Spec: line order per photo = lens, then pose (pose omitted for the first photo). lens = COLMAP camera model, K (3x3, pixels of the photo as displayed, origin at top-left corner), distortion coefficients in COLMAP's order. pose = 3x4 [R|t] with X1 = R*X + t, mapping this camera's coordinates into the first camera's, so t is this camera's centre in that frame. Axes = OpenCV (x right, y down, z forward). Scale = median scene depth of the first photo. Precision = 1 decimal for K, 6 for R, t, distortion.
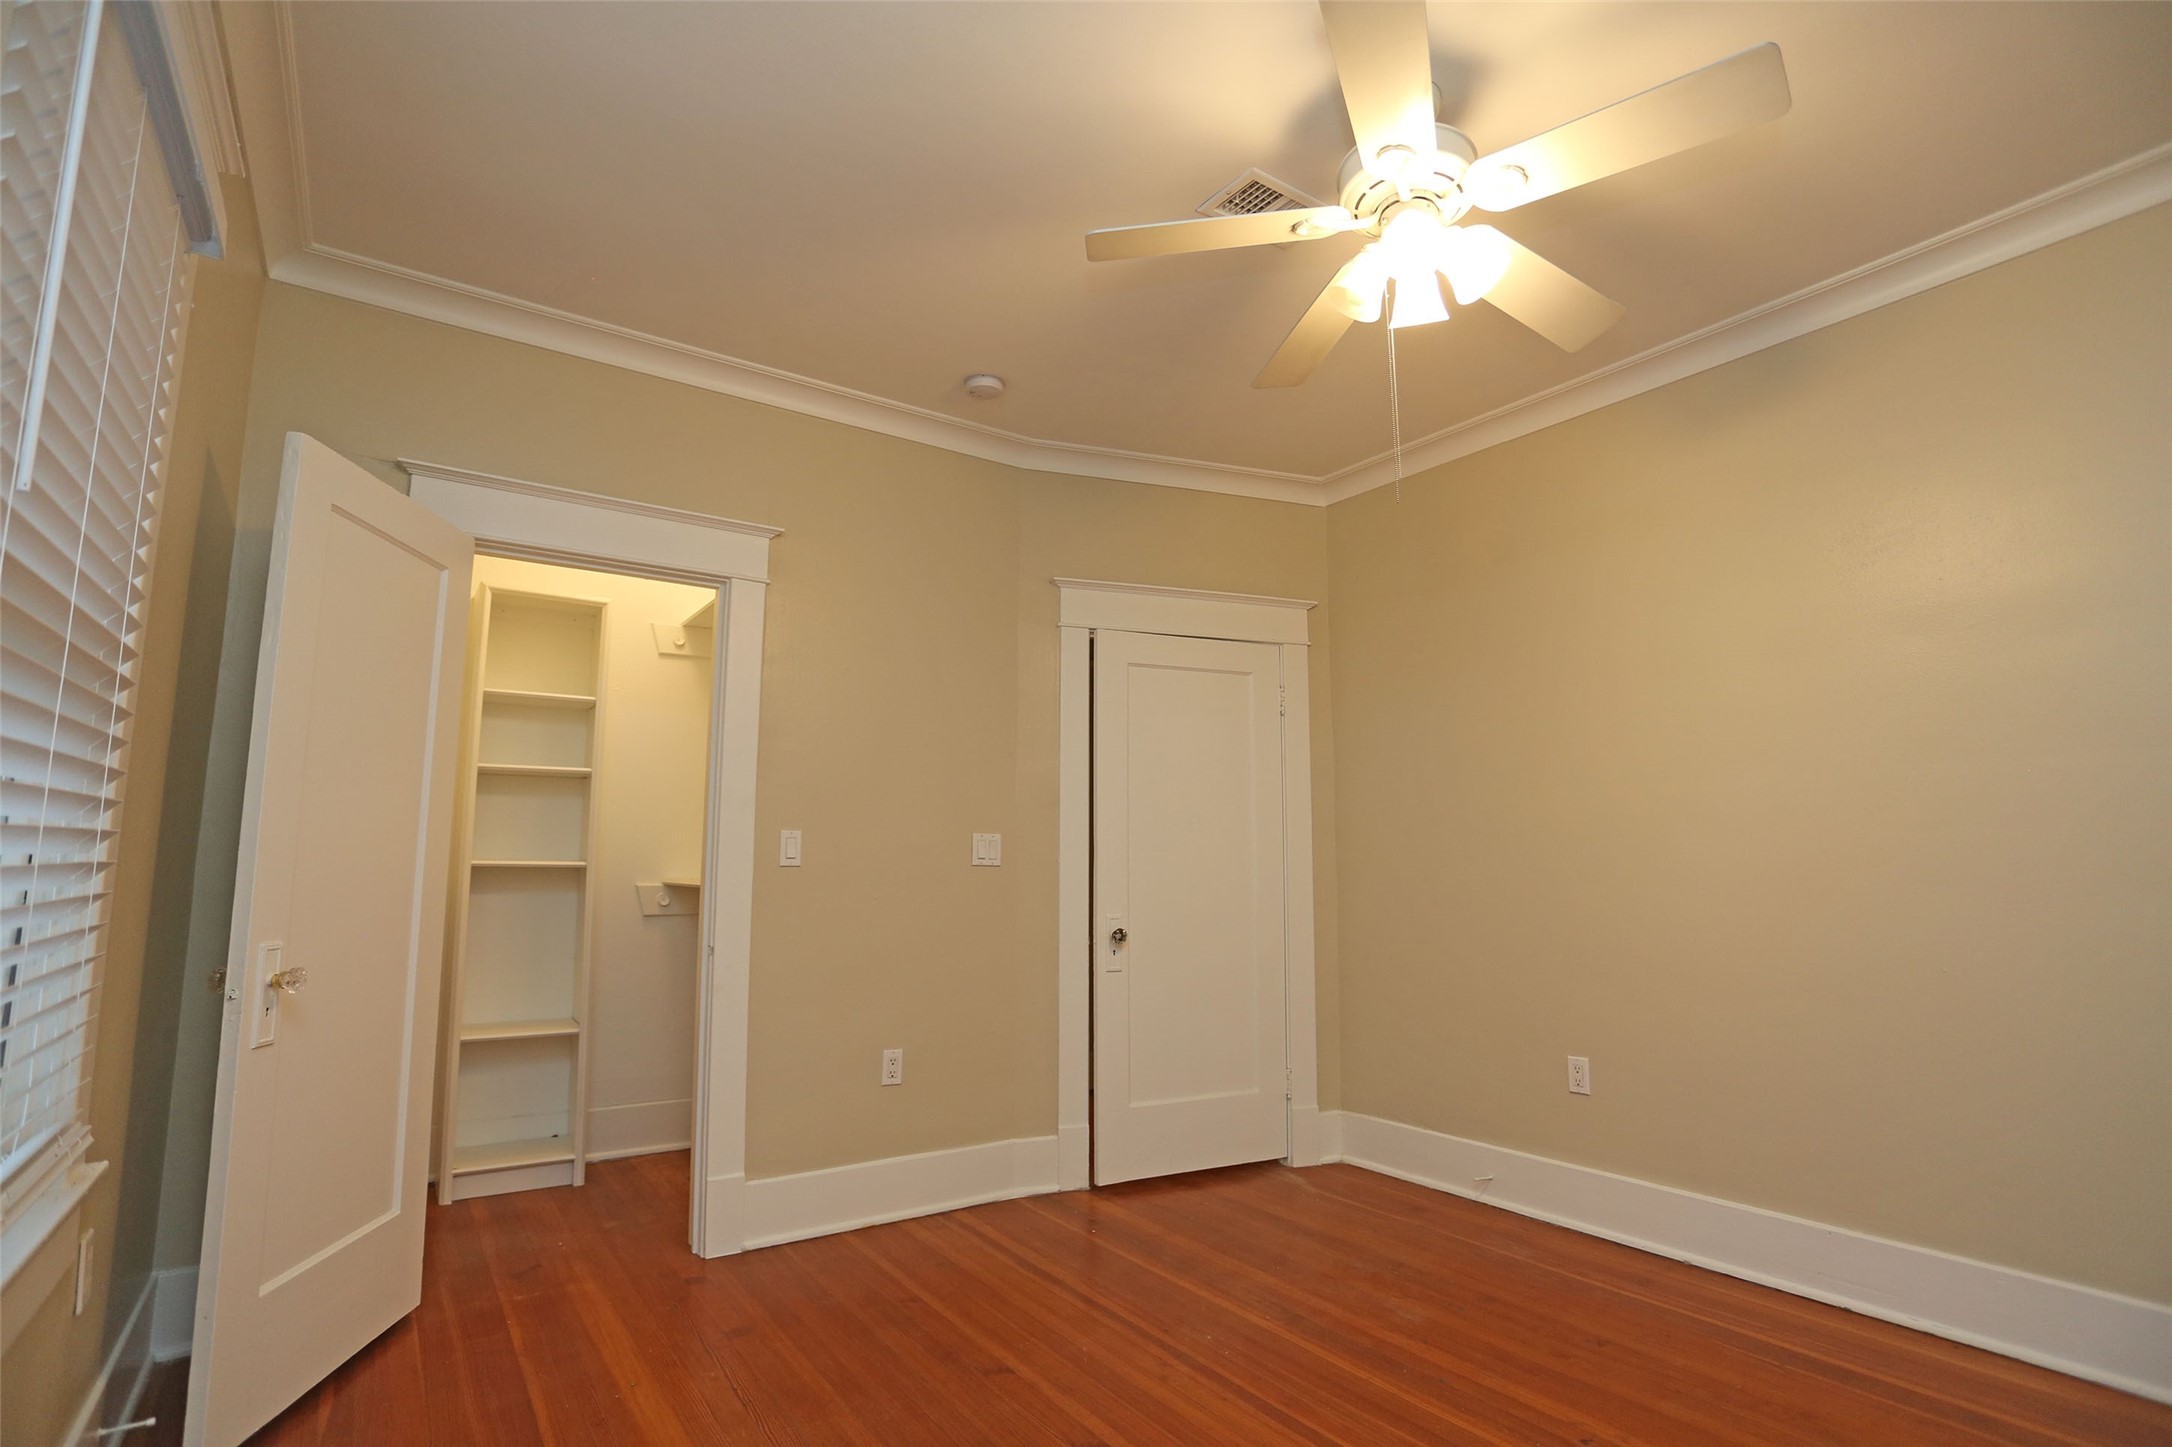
lens RADIAL K [[1045.4, 0, 1091.5], [0, 1045.4, 727.6], [0, 0, 1]] dist [-0.059058, 0.022581]
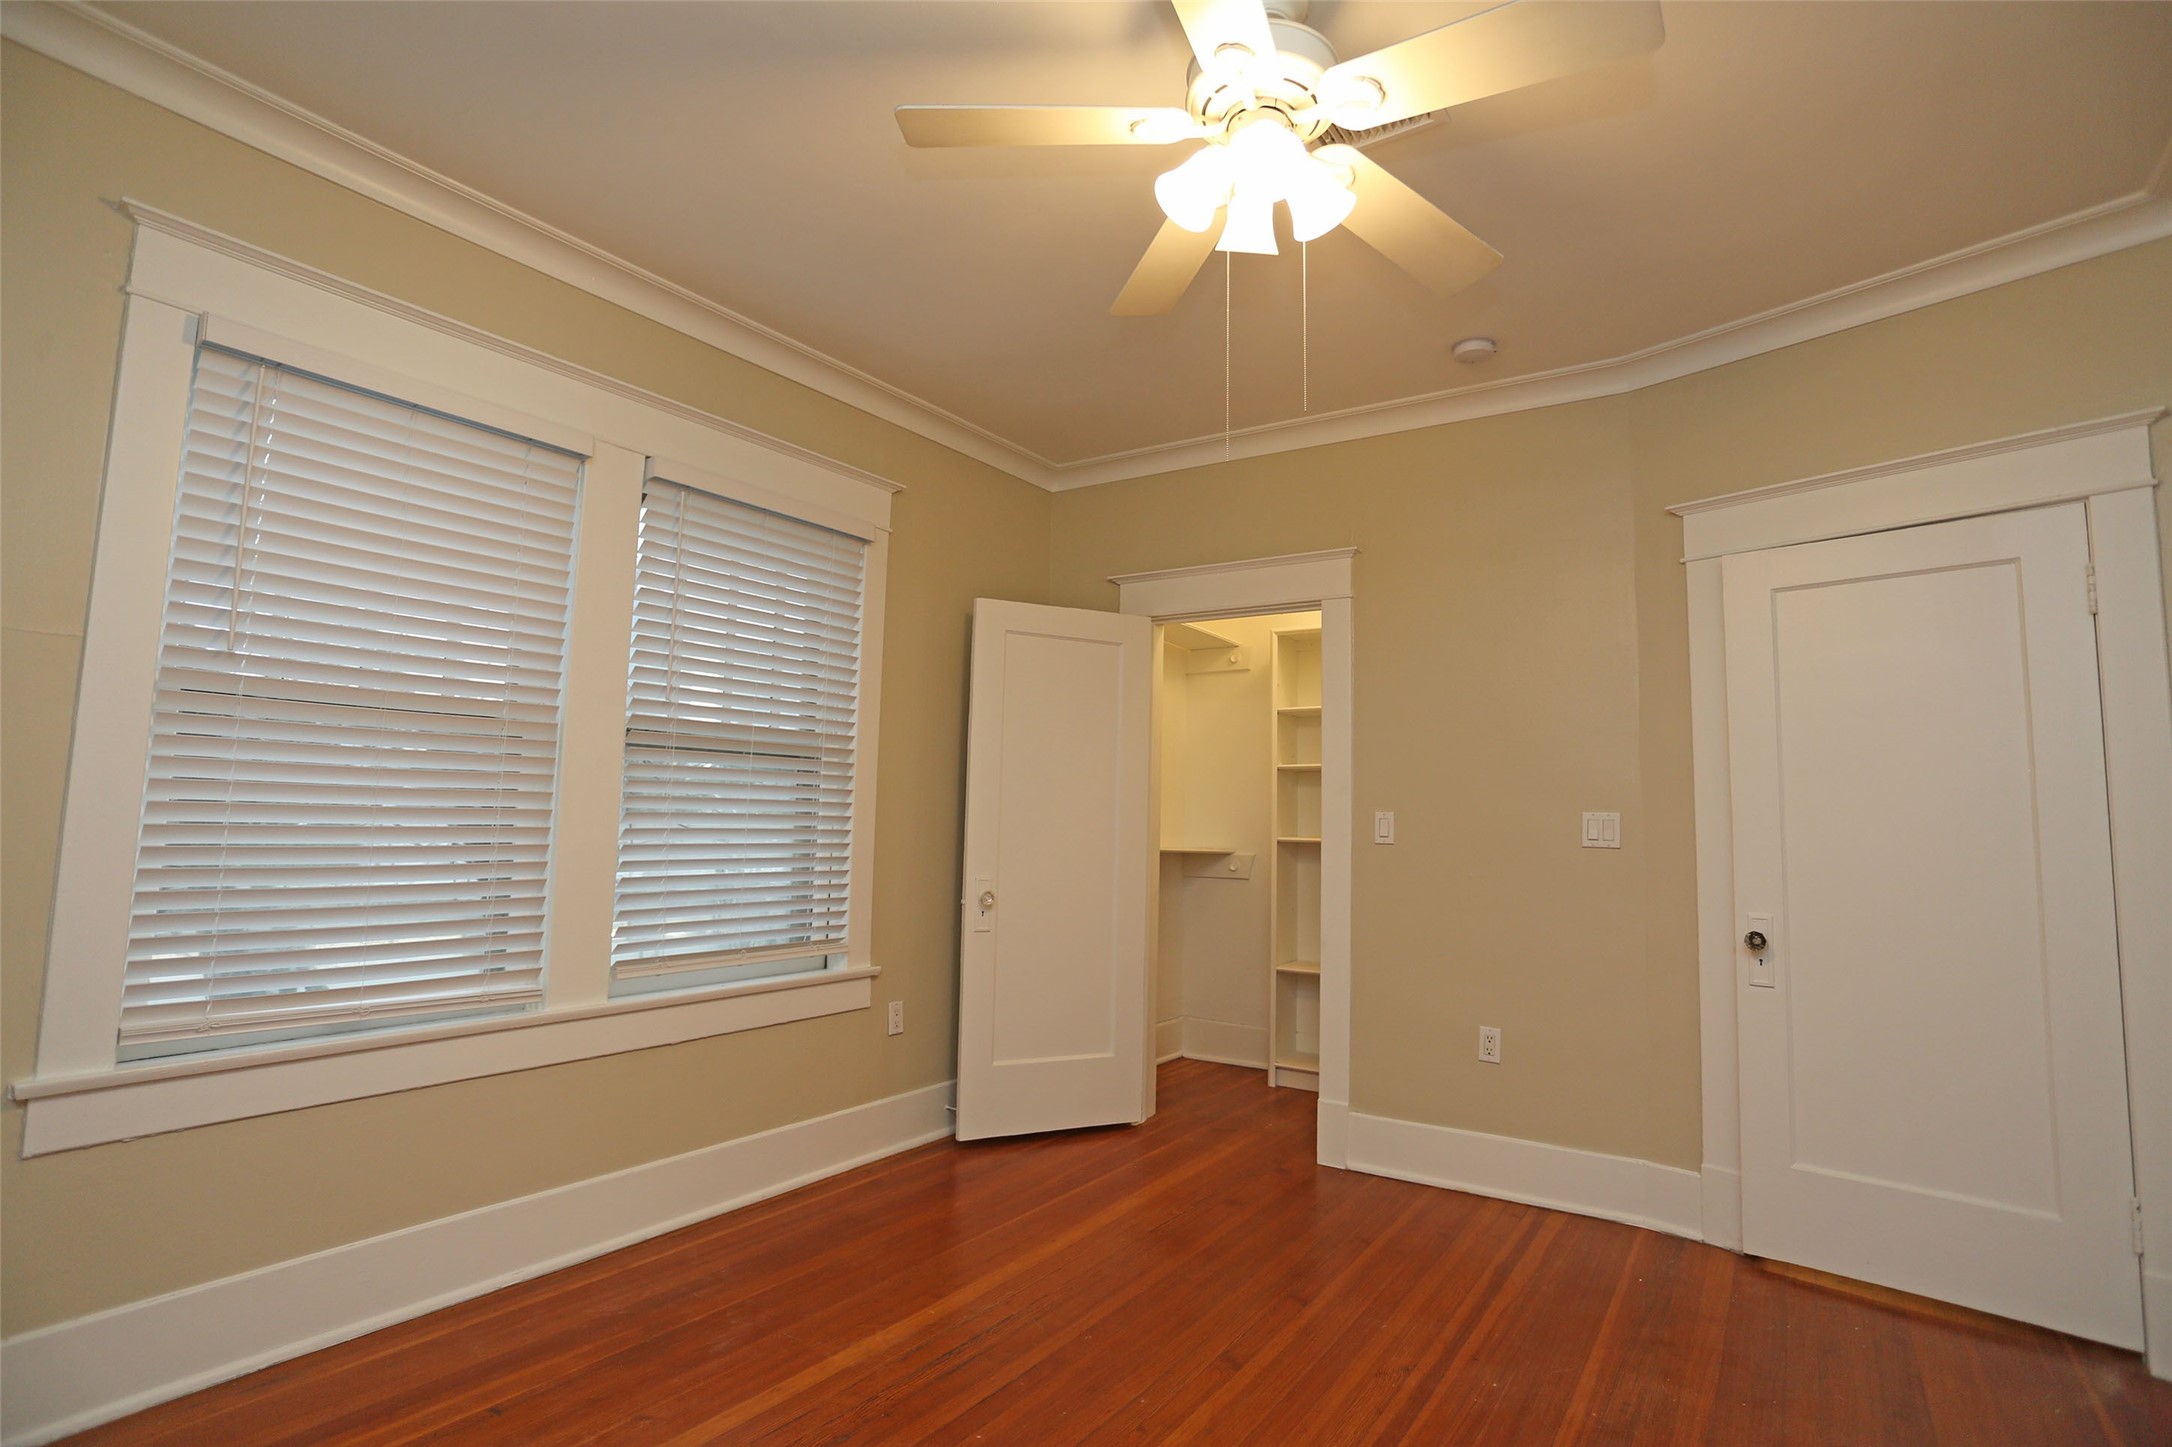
lens RADIAL K [[1052.7, 0, 1140.0], [0, 1052.7, 718.0], [0, 0, 1]] dist [-0.058155, 0.024188]
pose [[0.374653, -0.095352, -0.922249, 0.711728], [0.093898, 0.993486, -0.064572, 0.049239], [0.922398, -0.062405, 0.381166, 0.351062]]
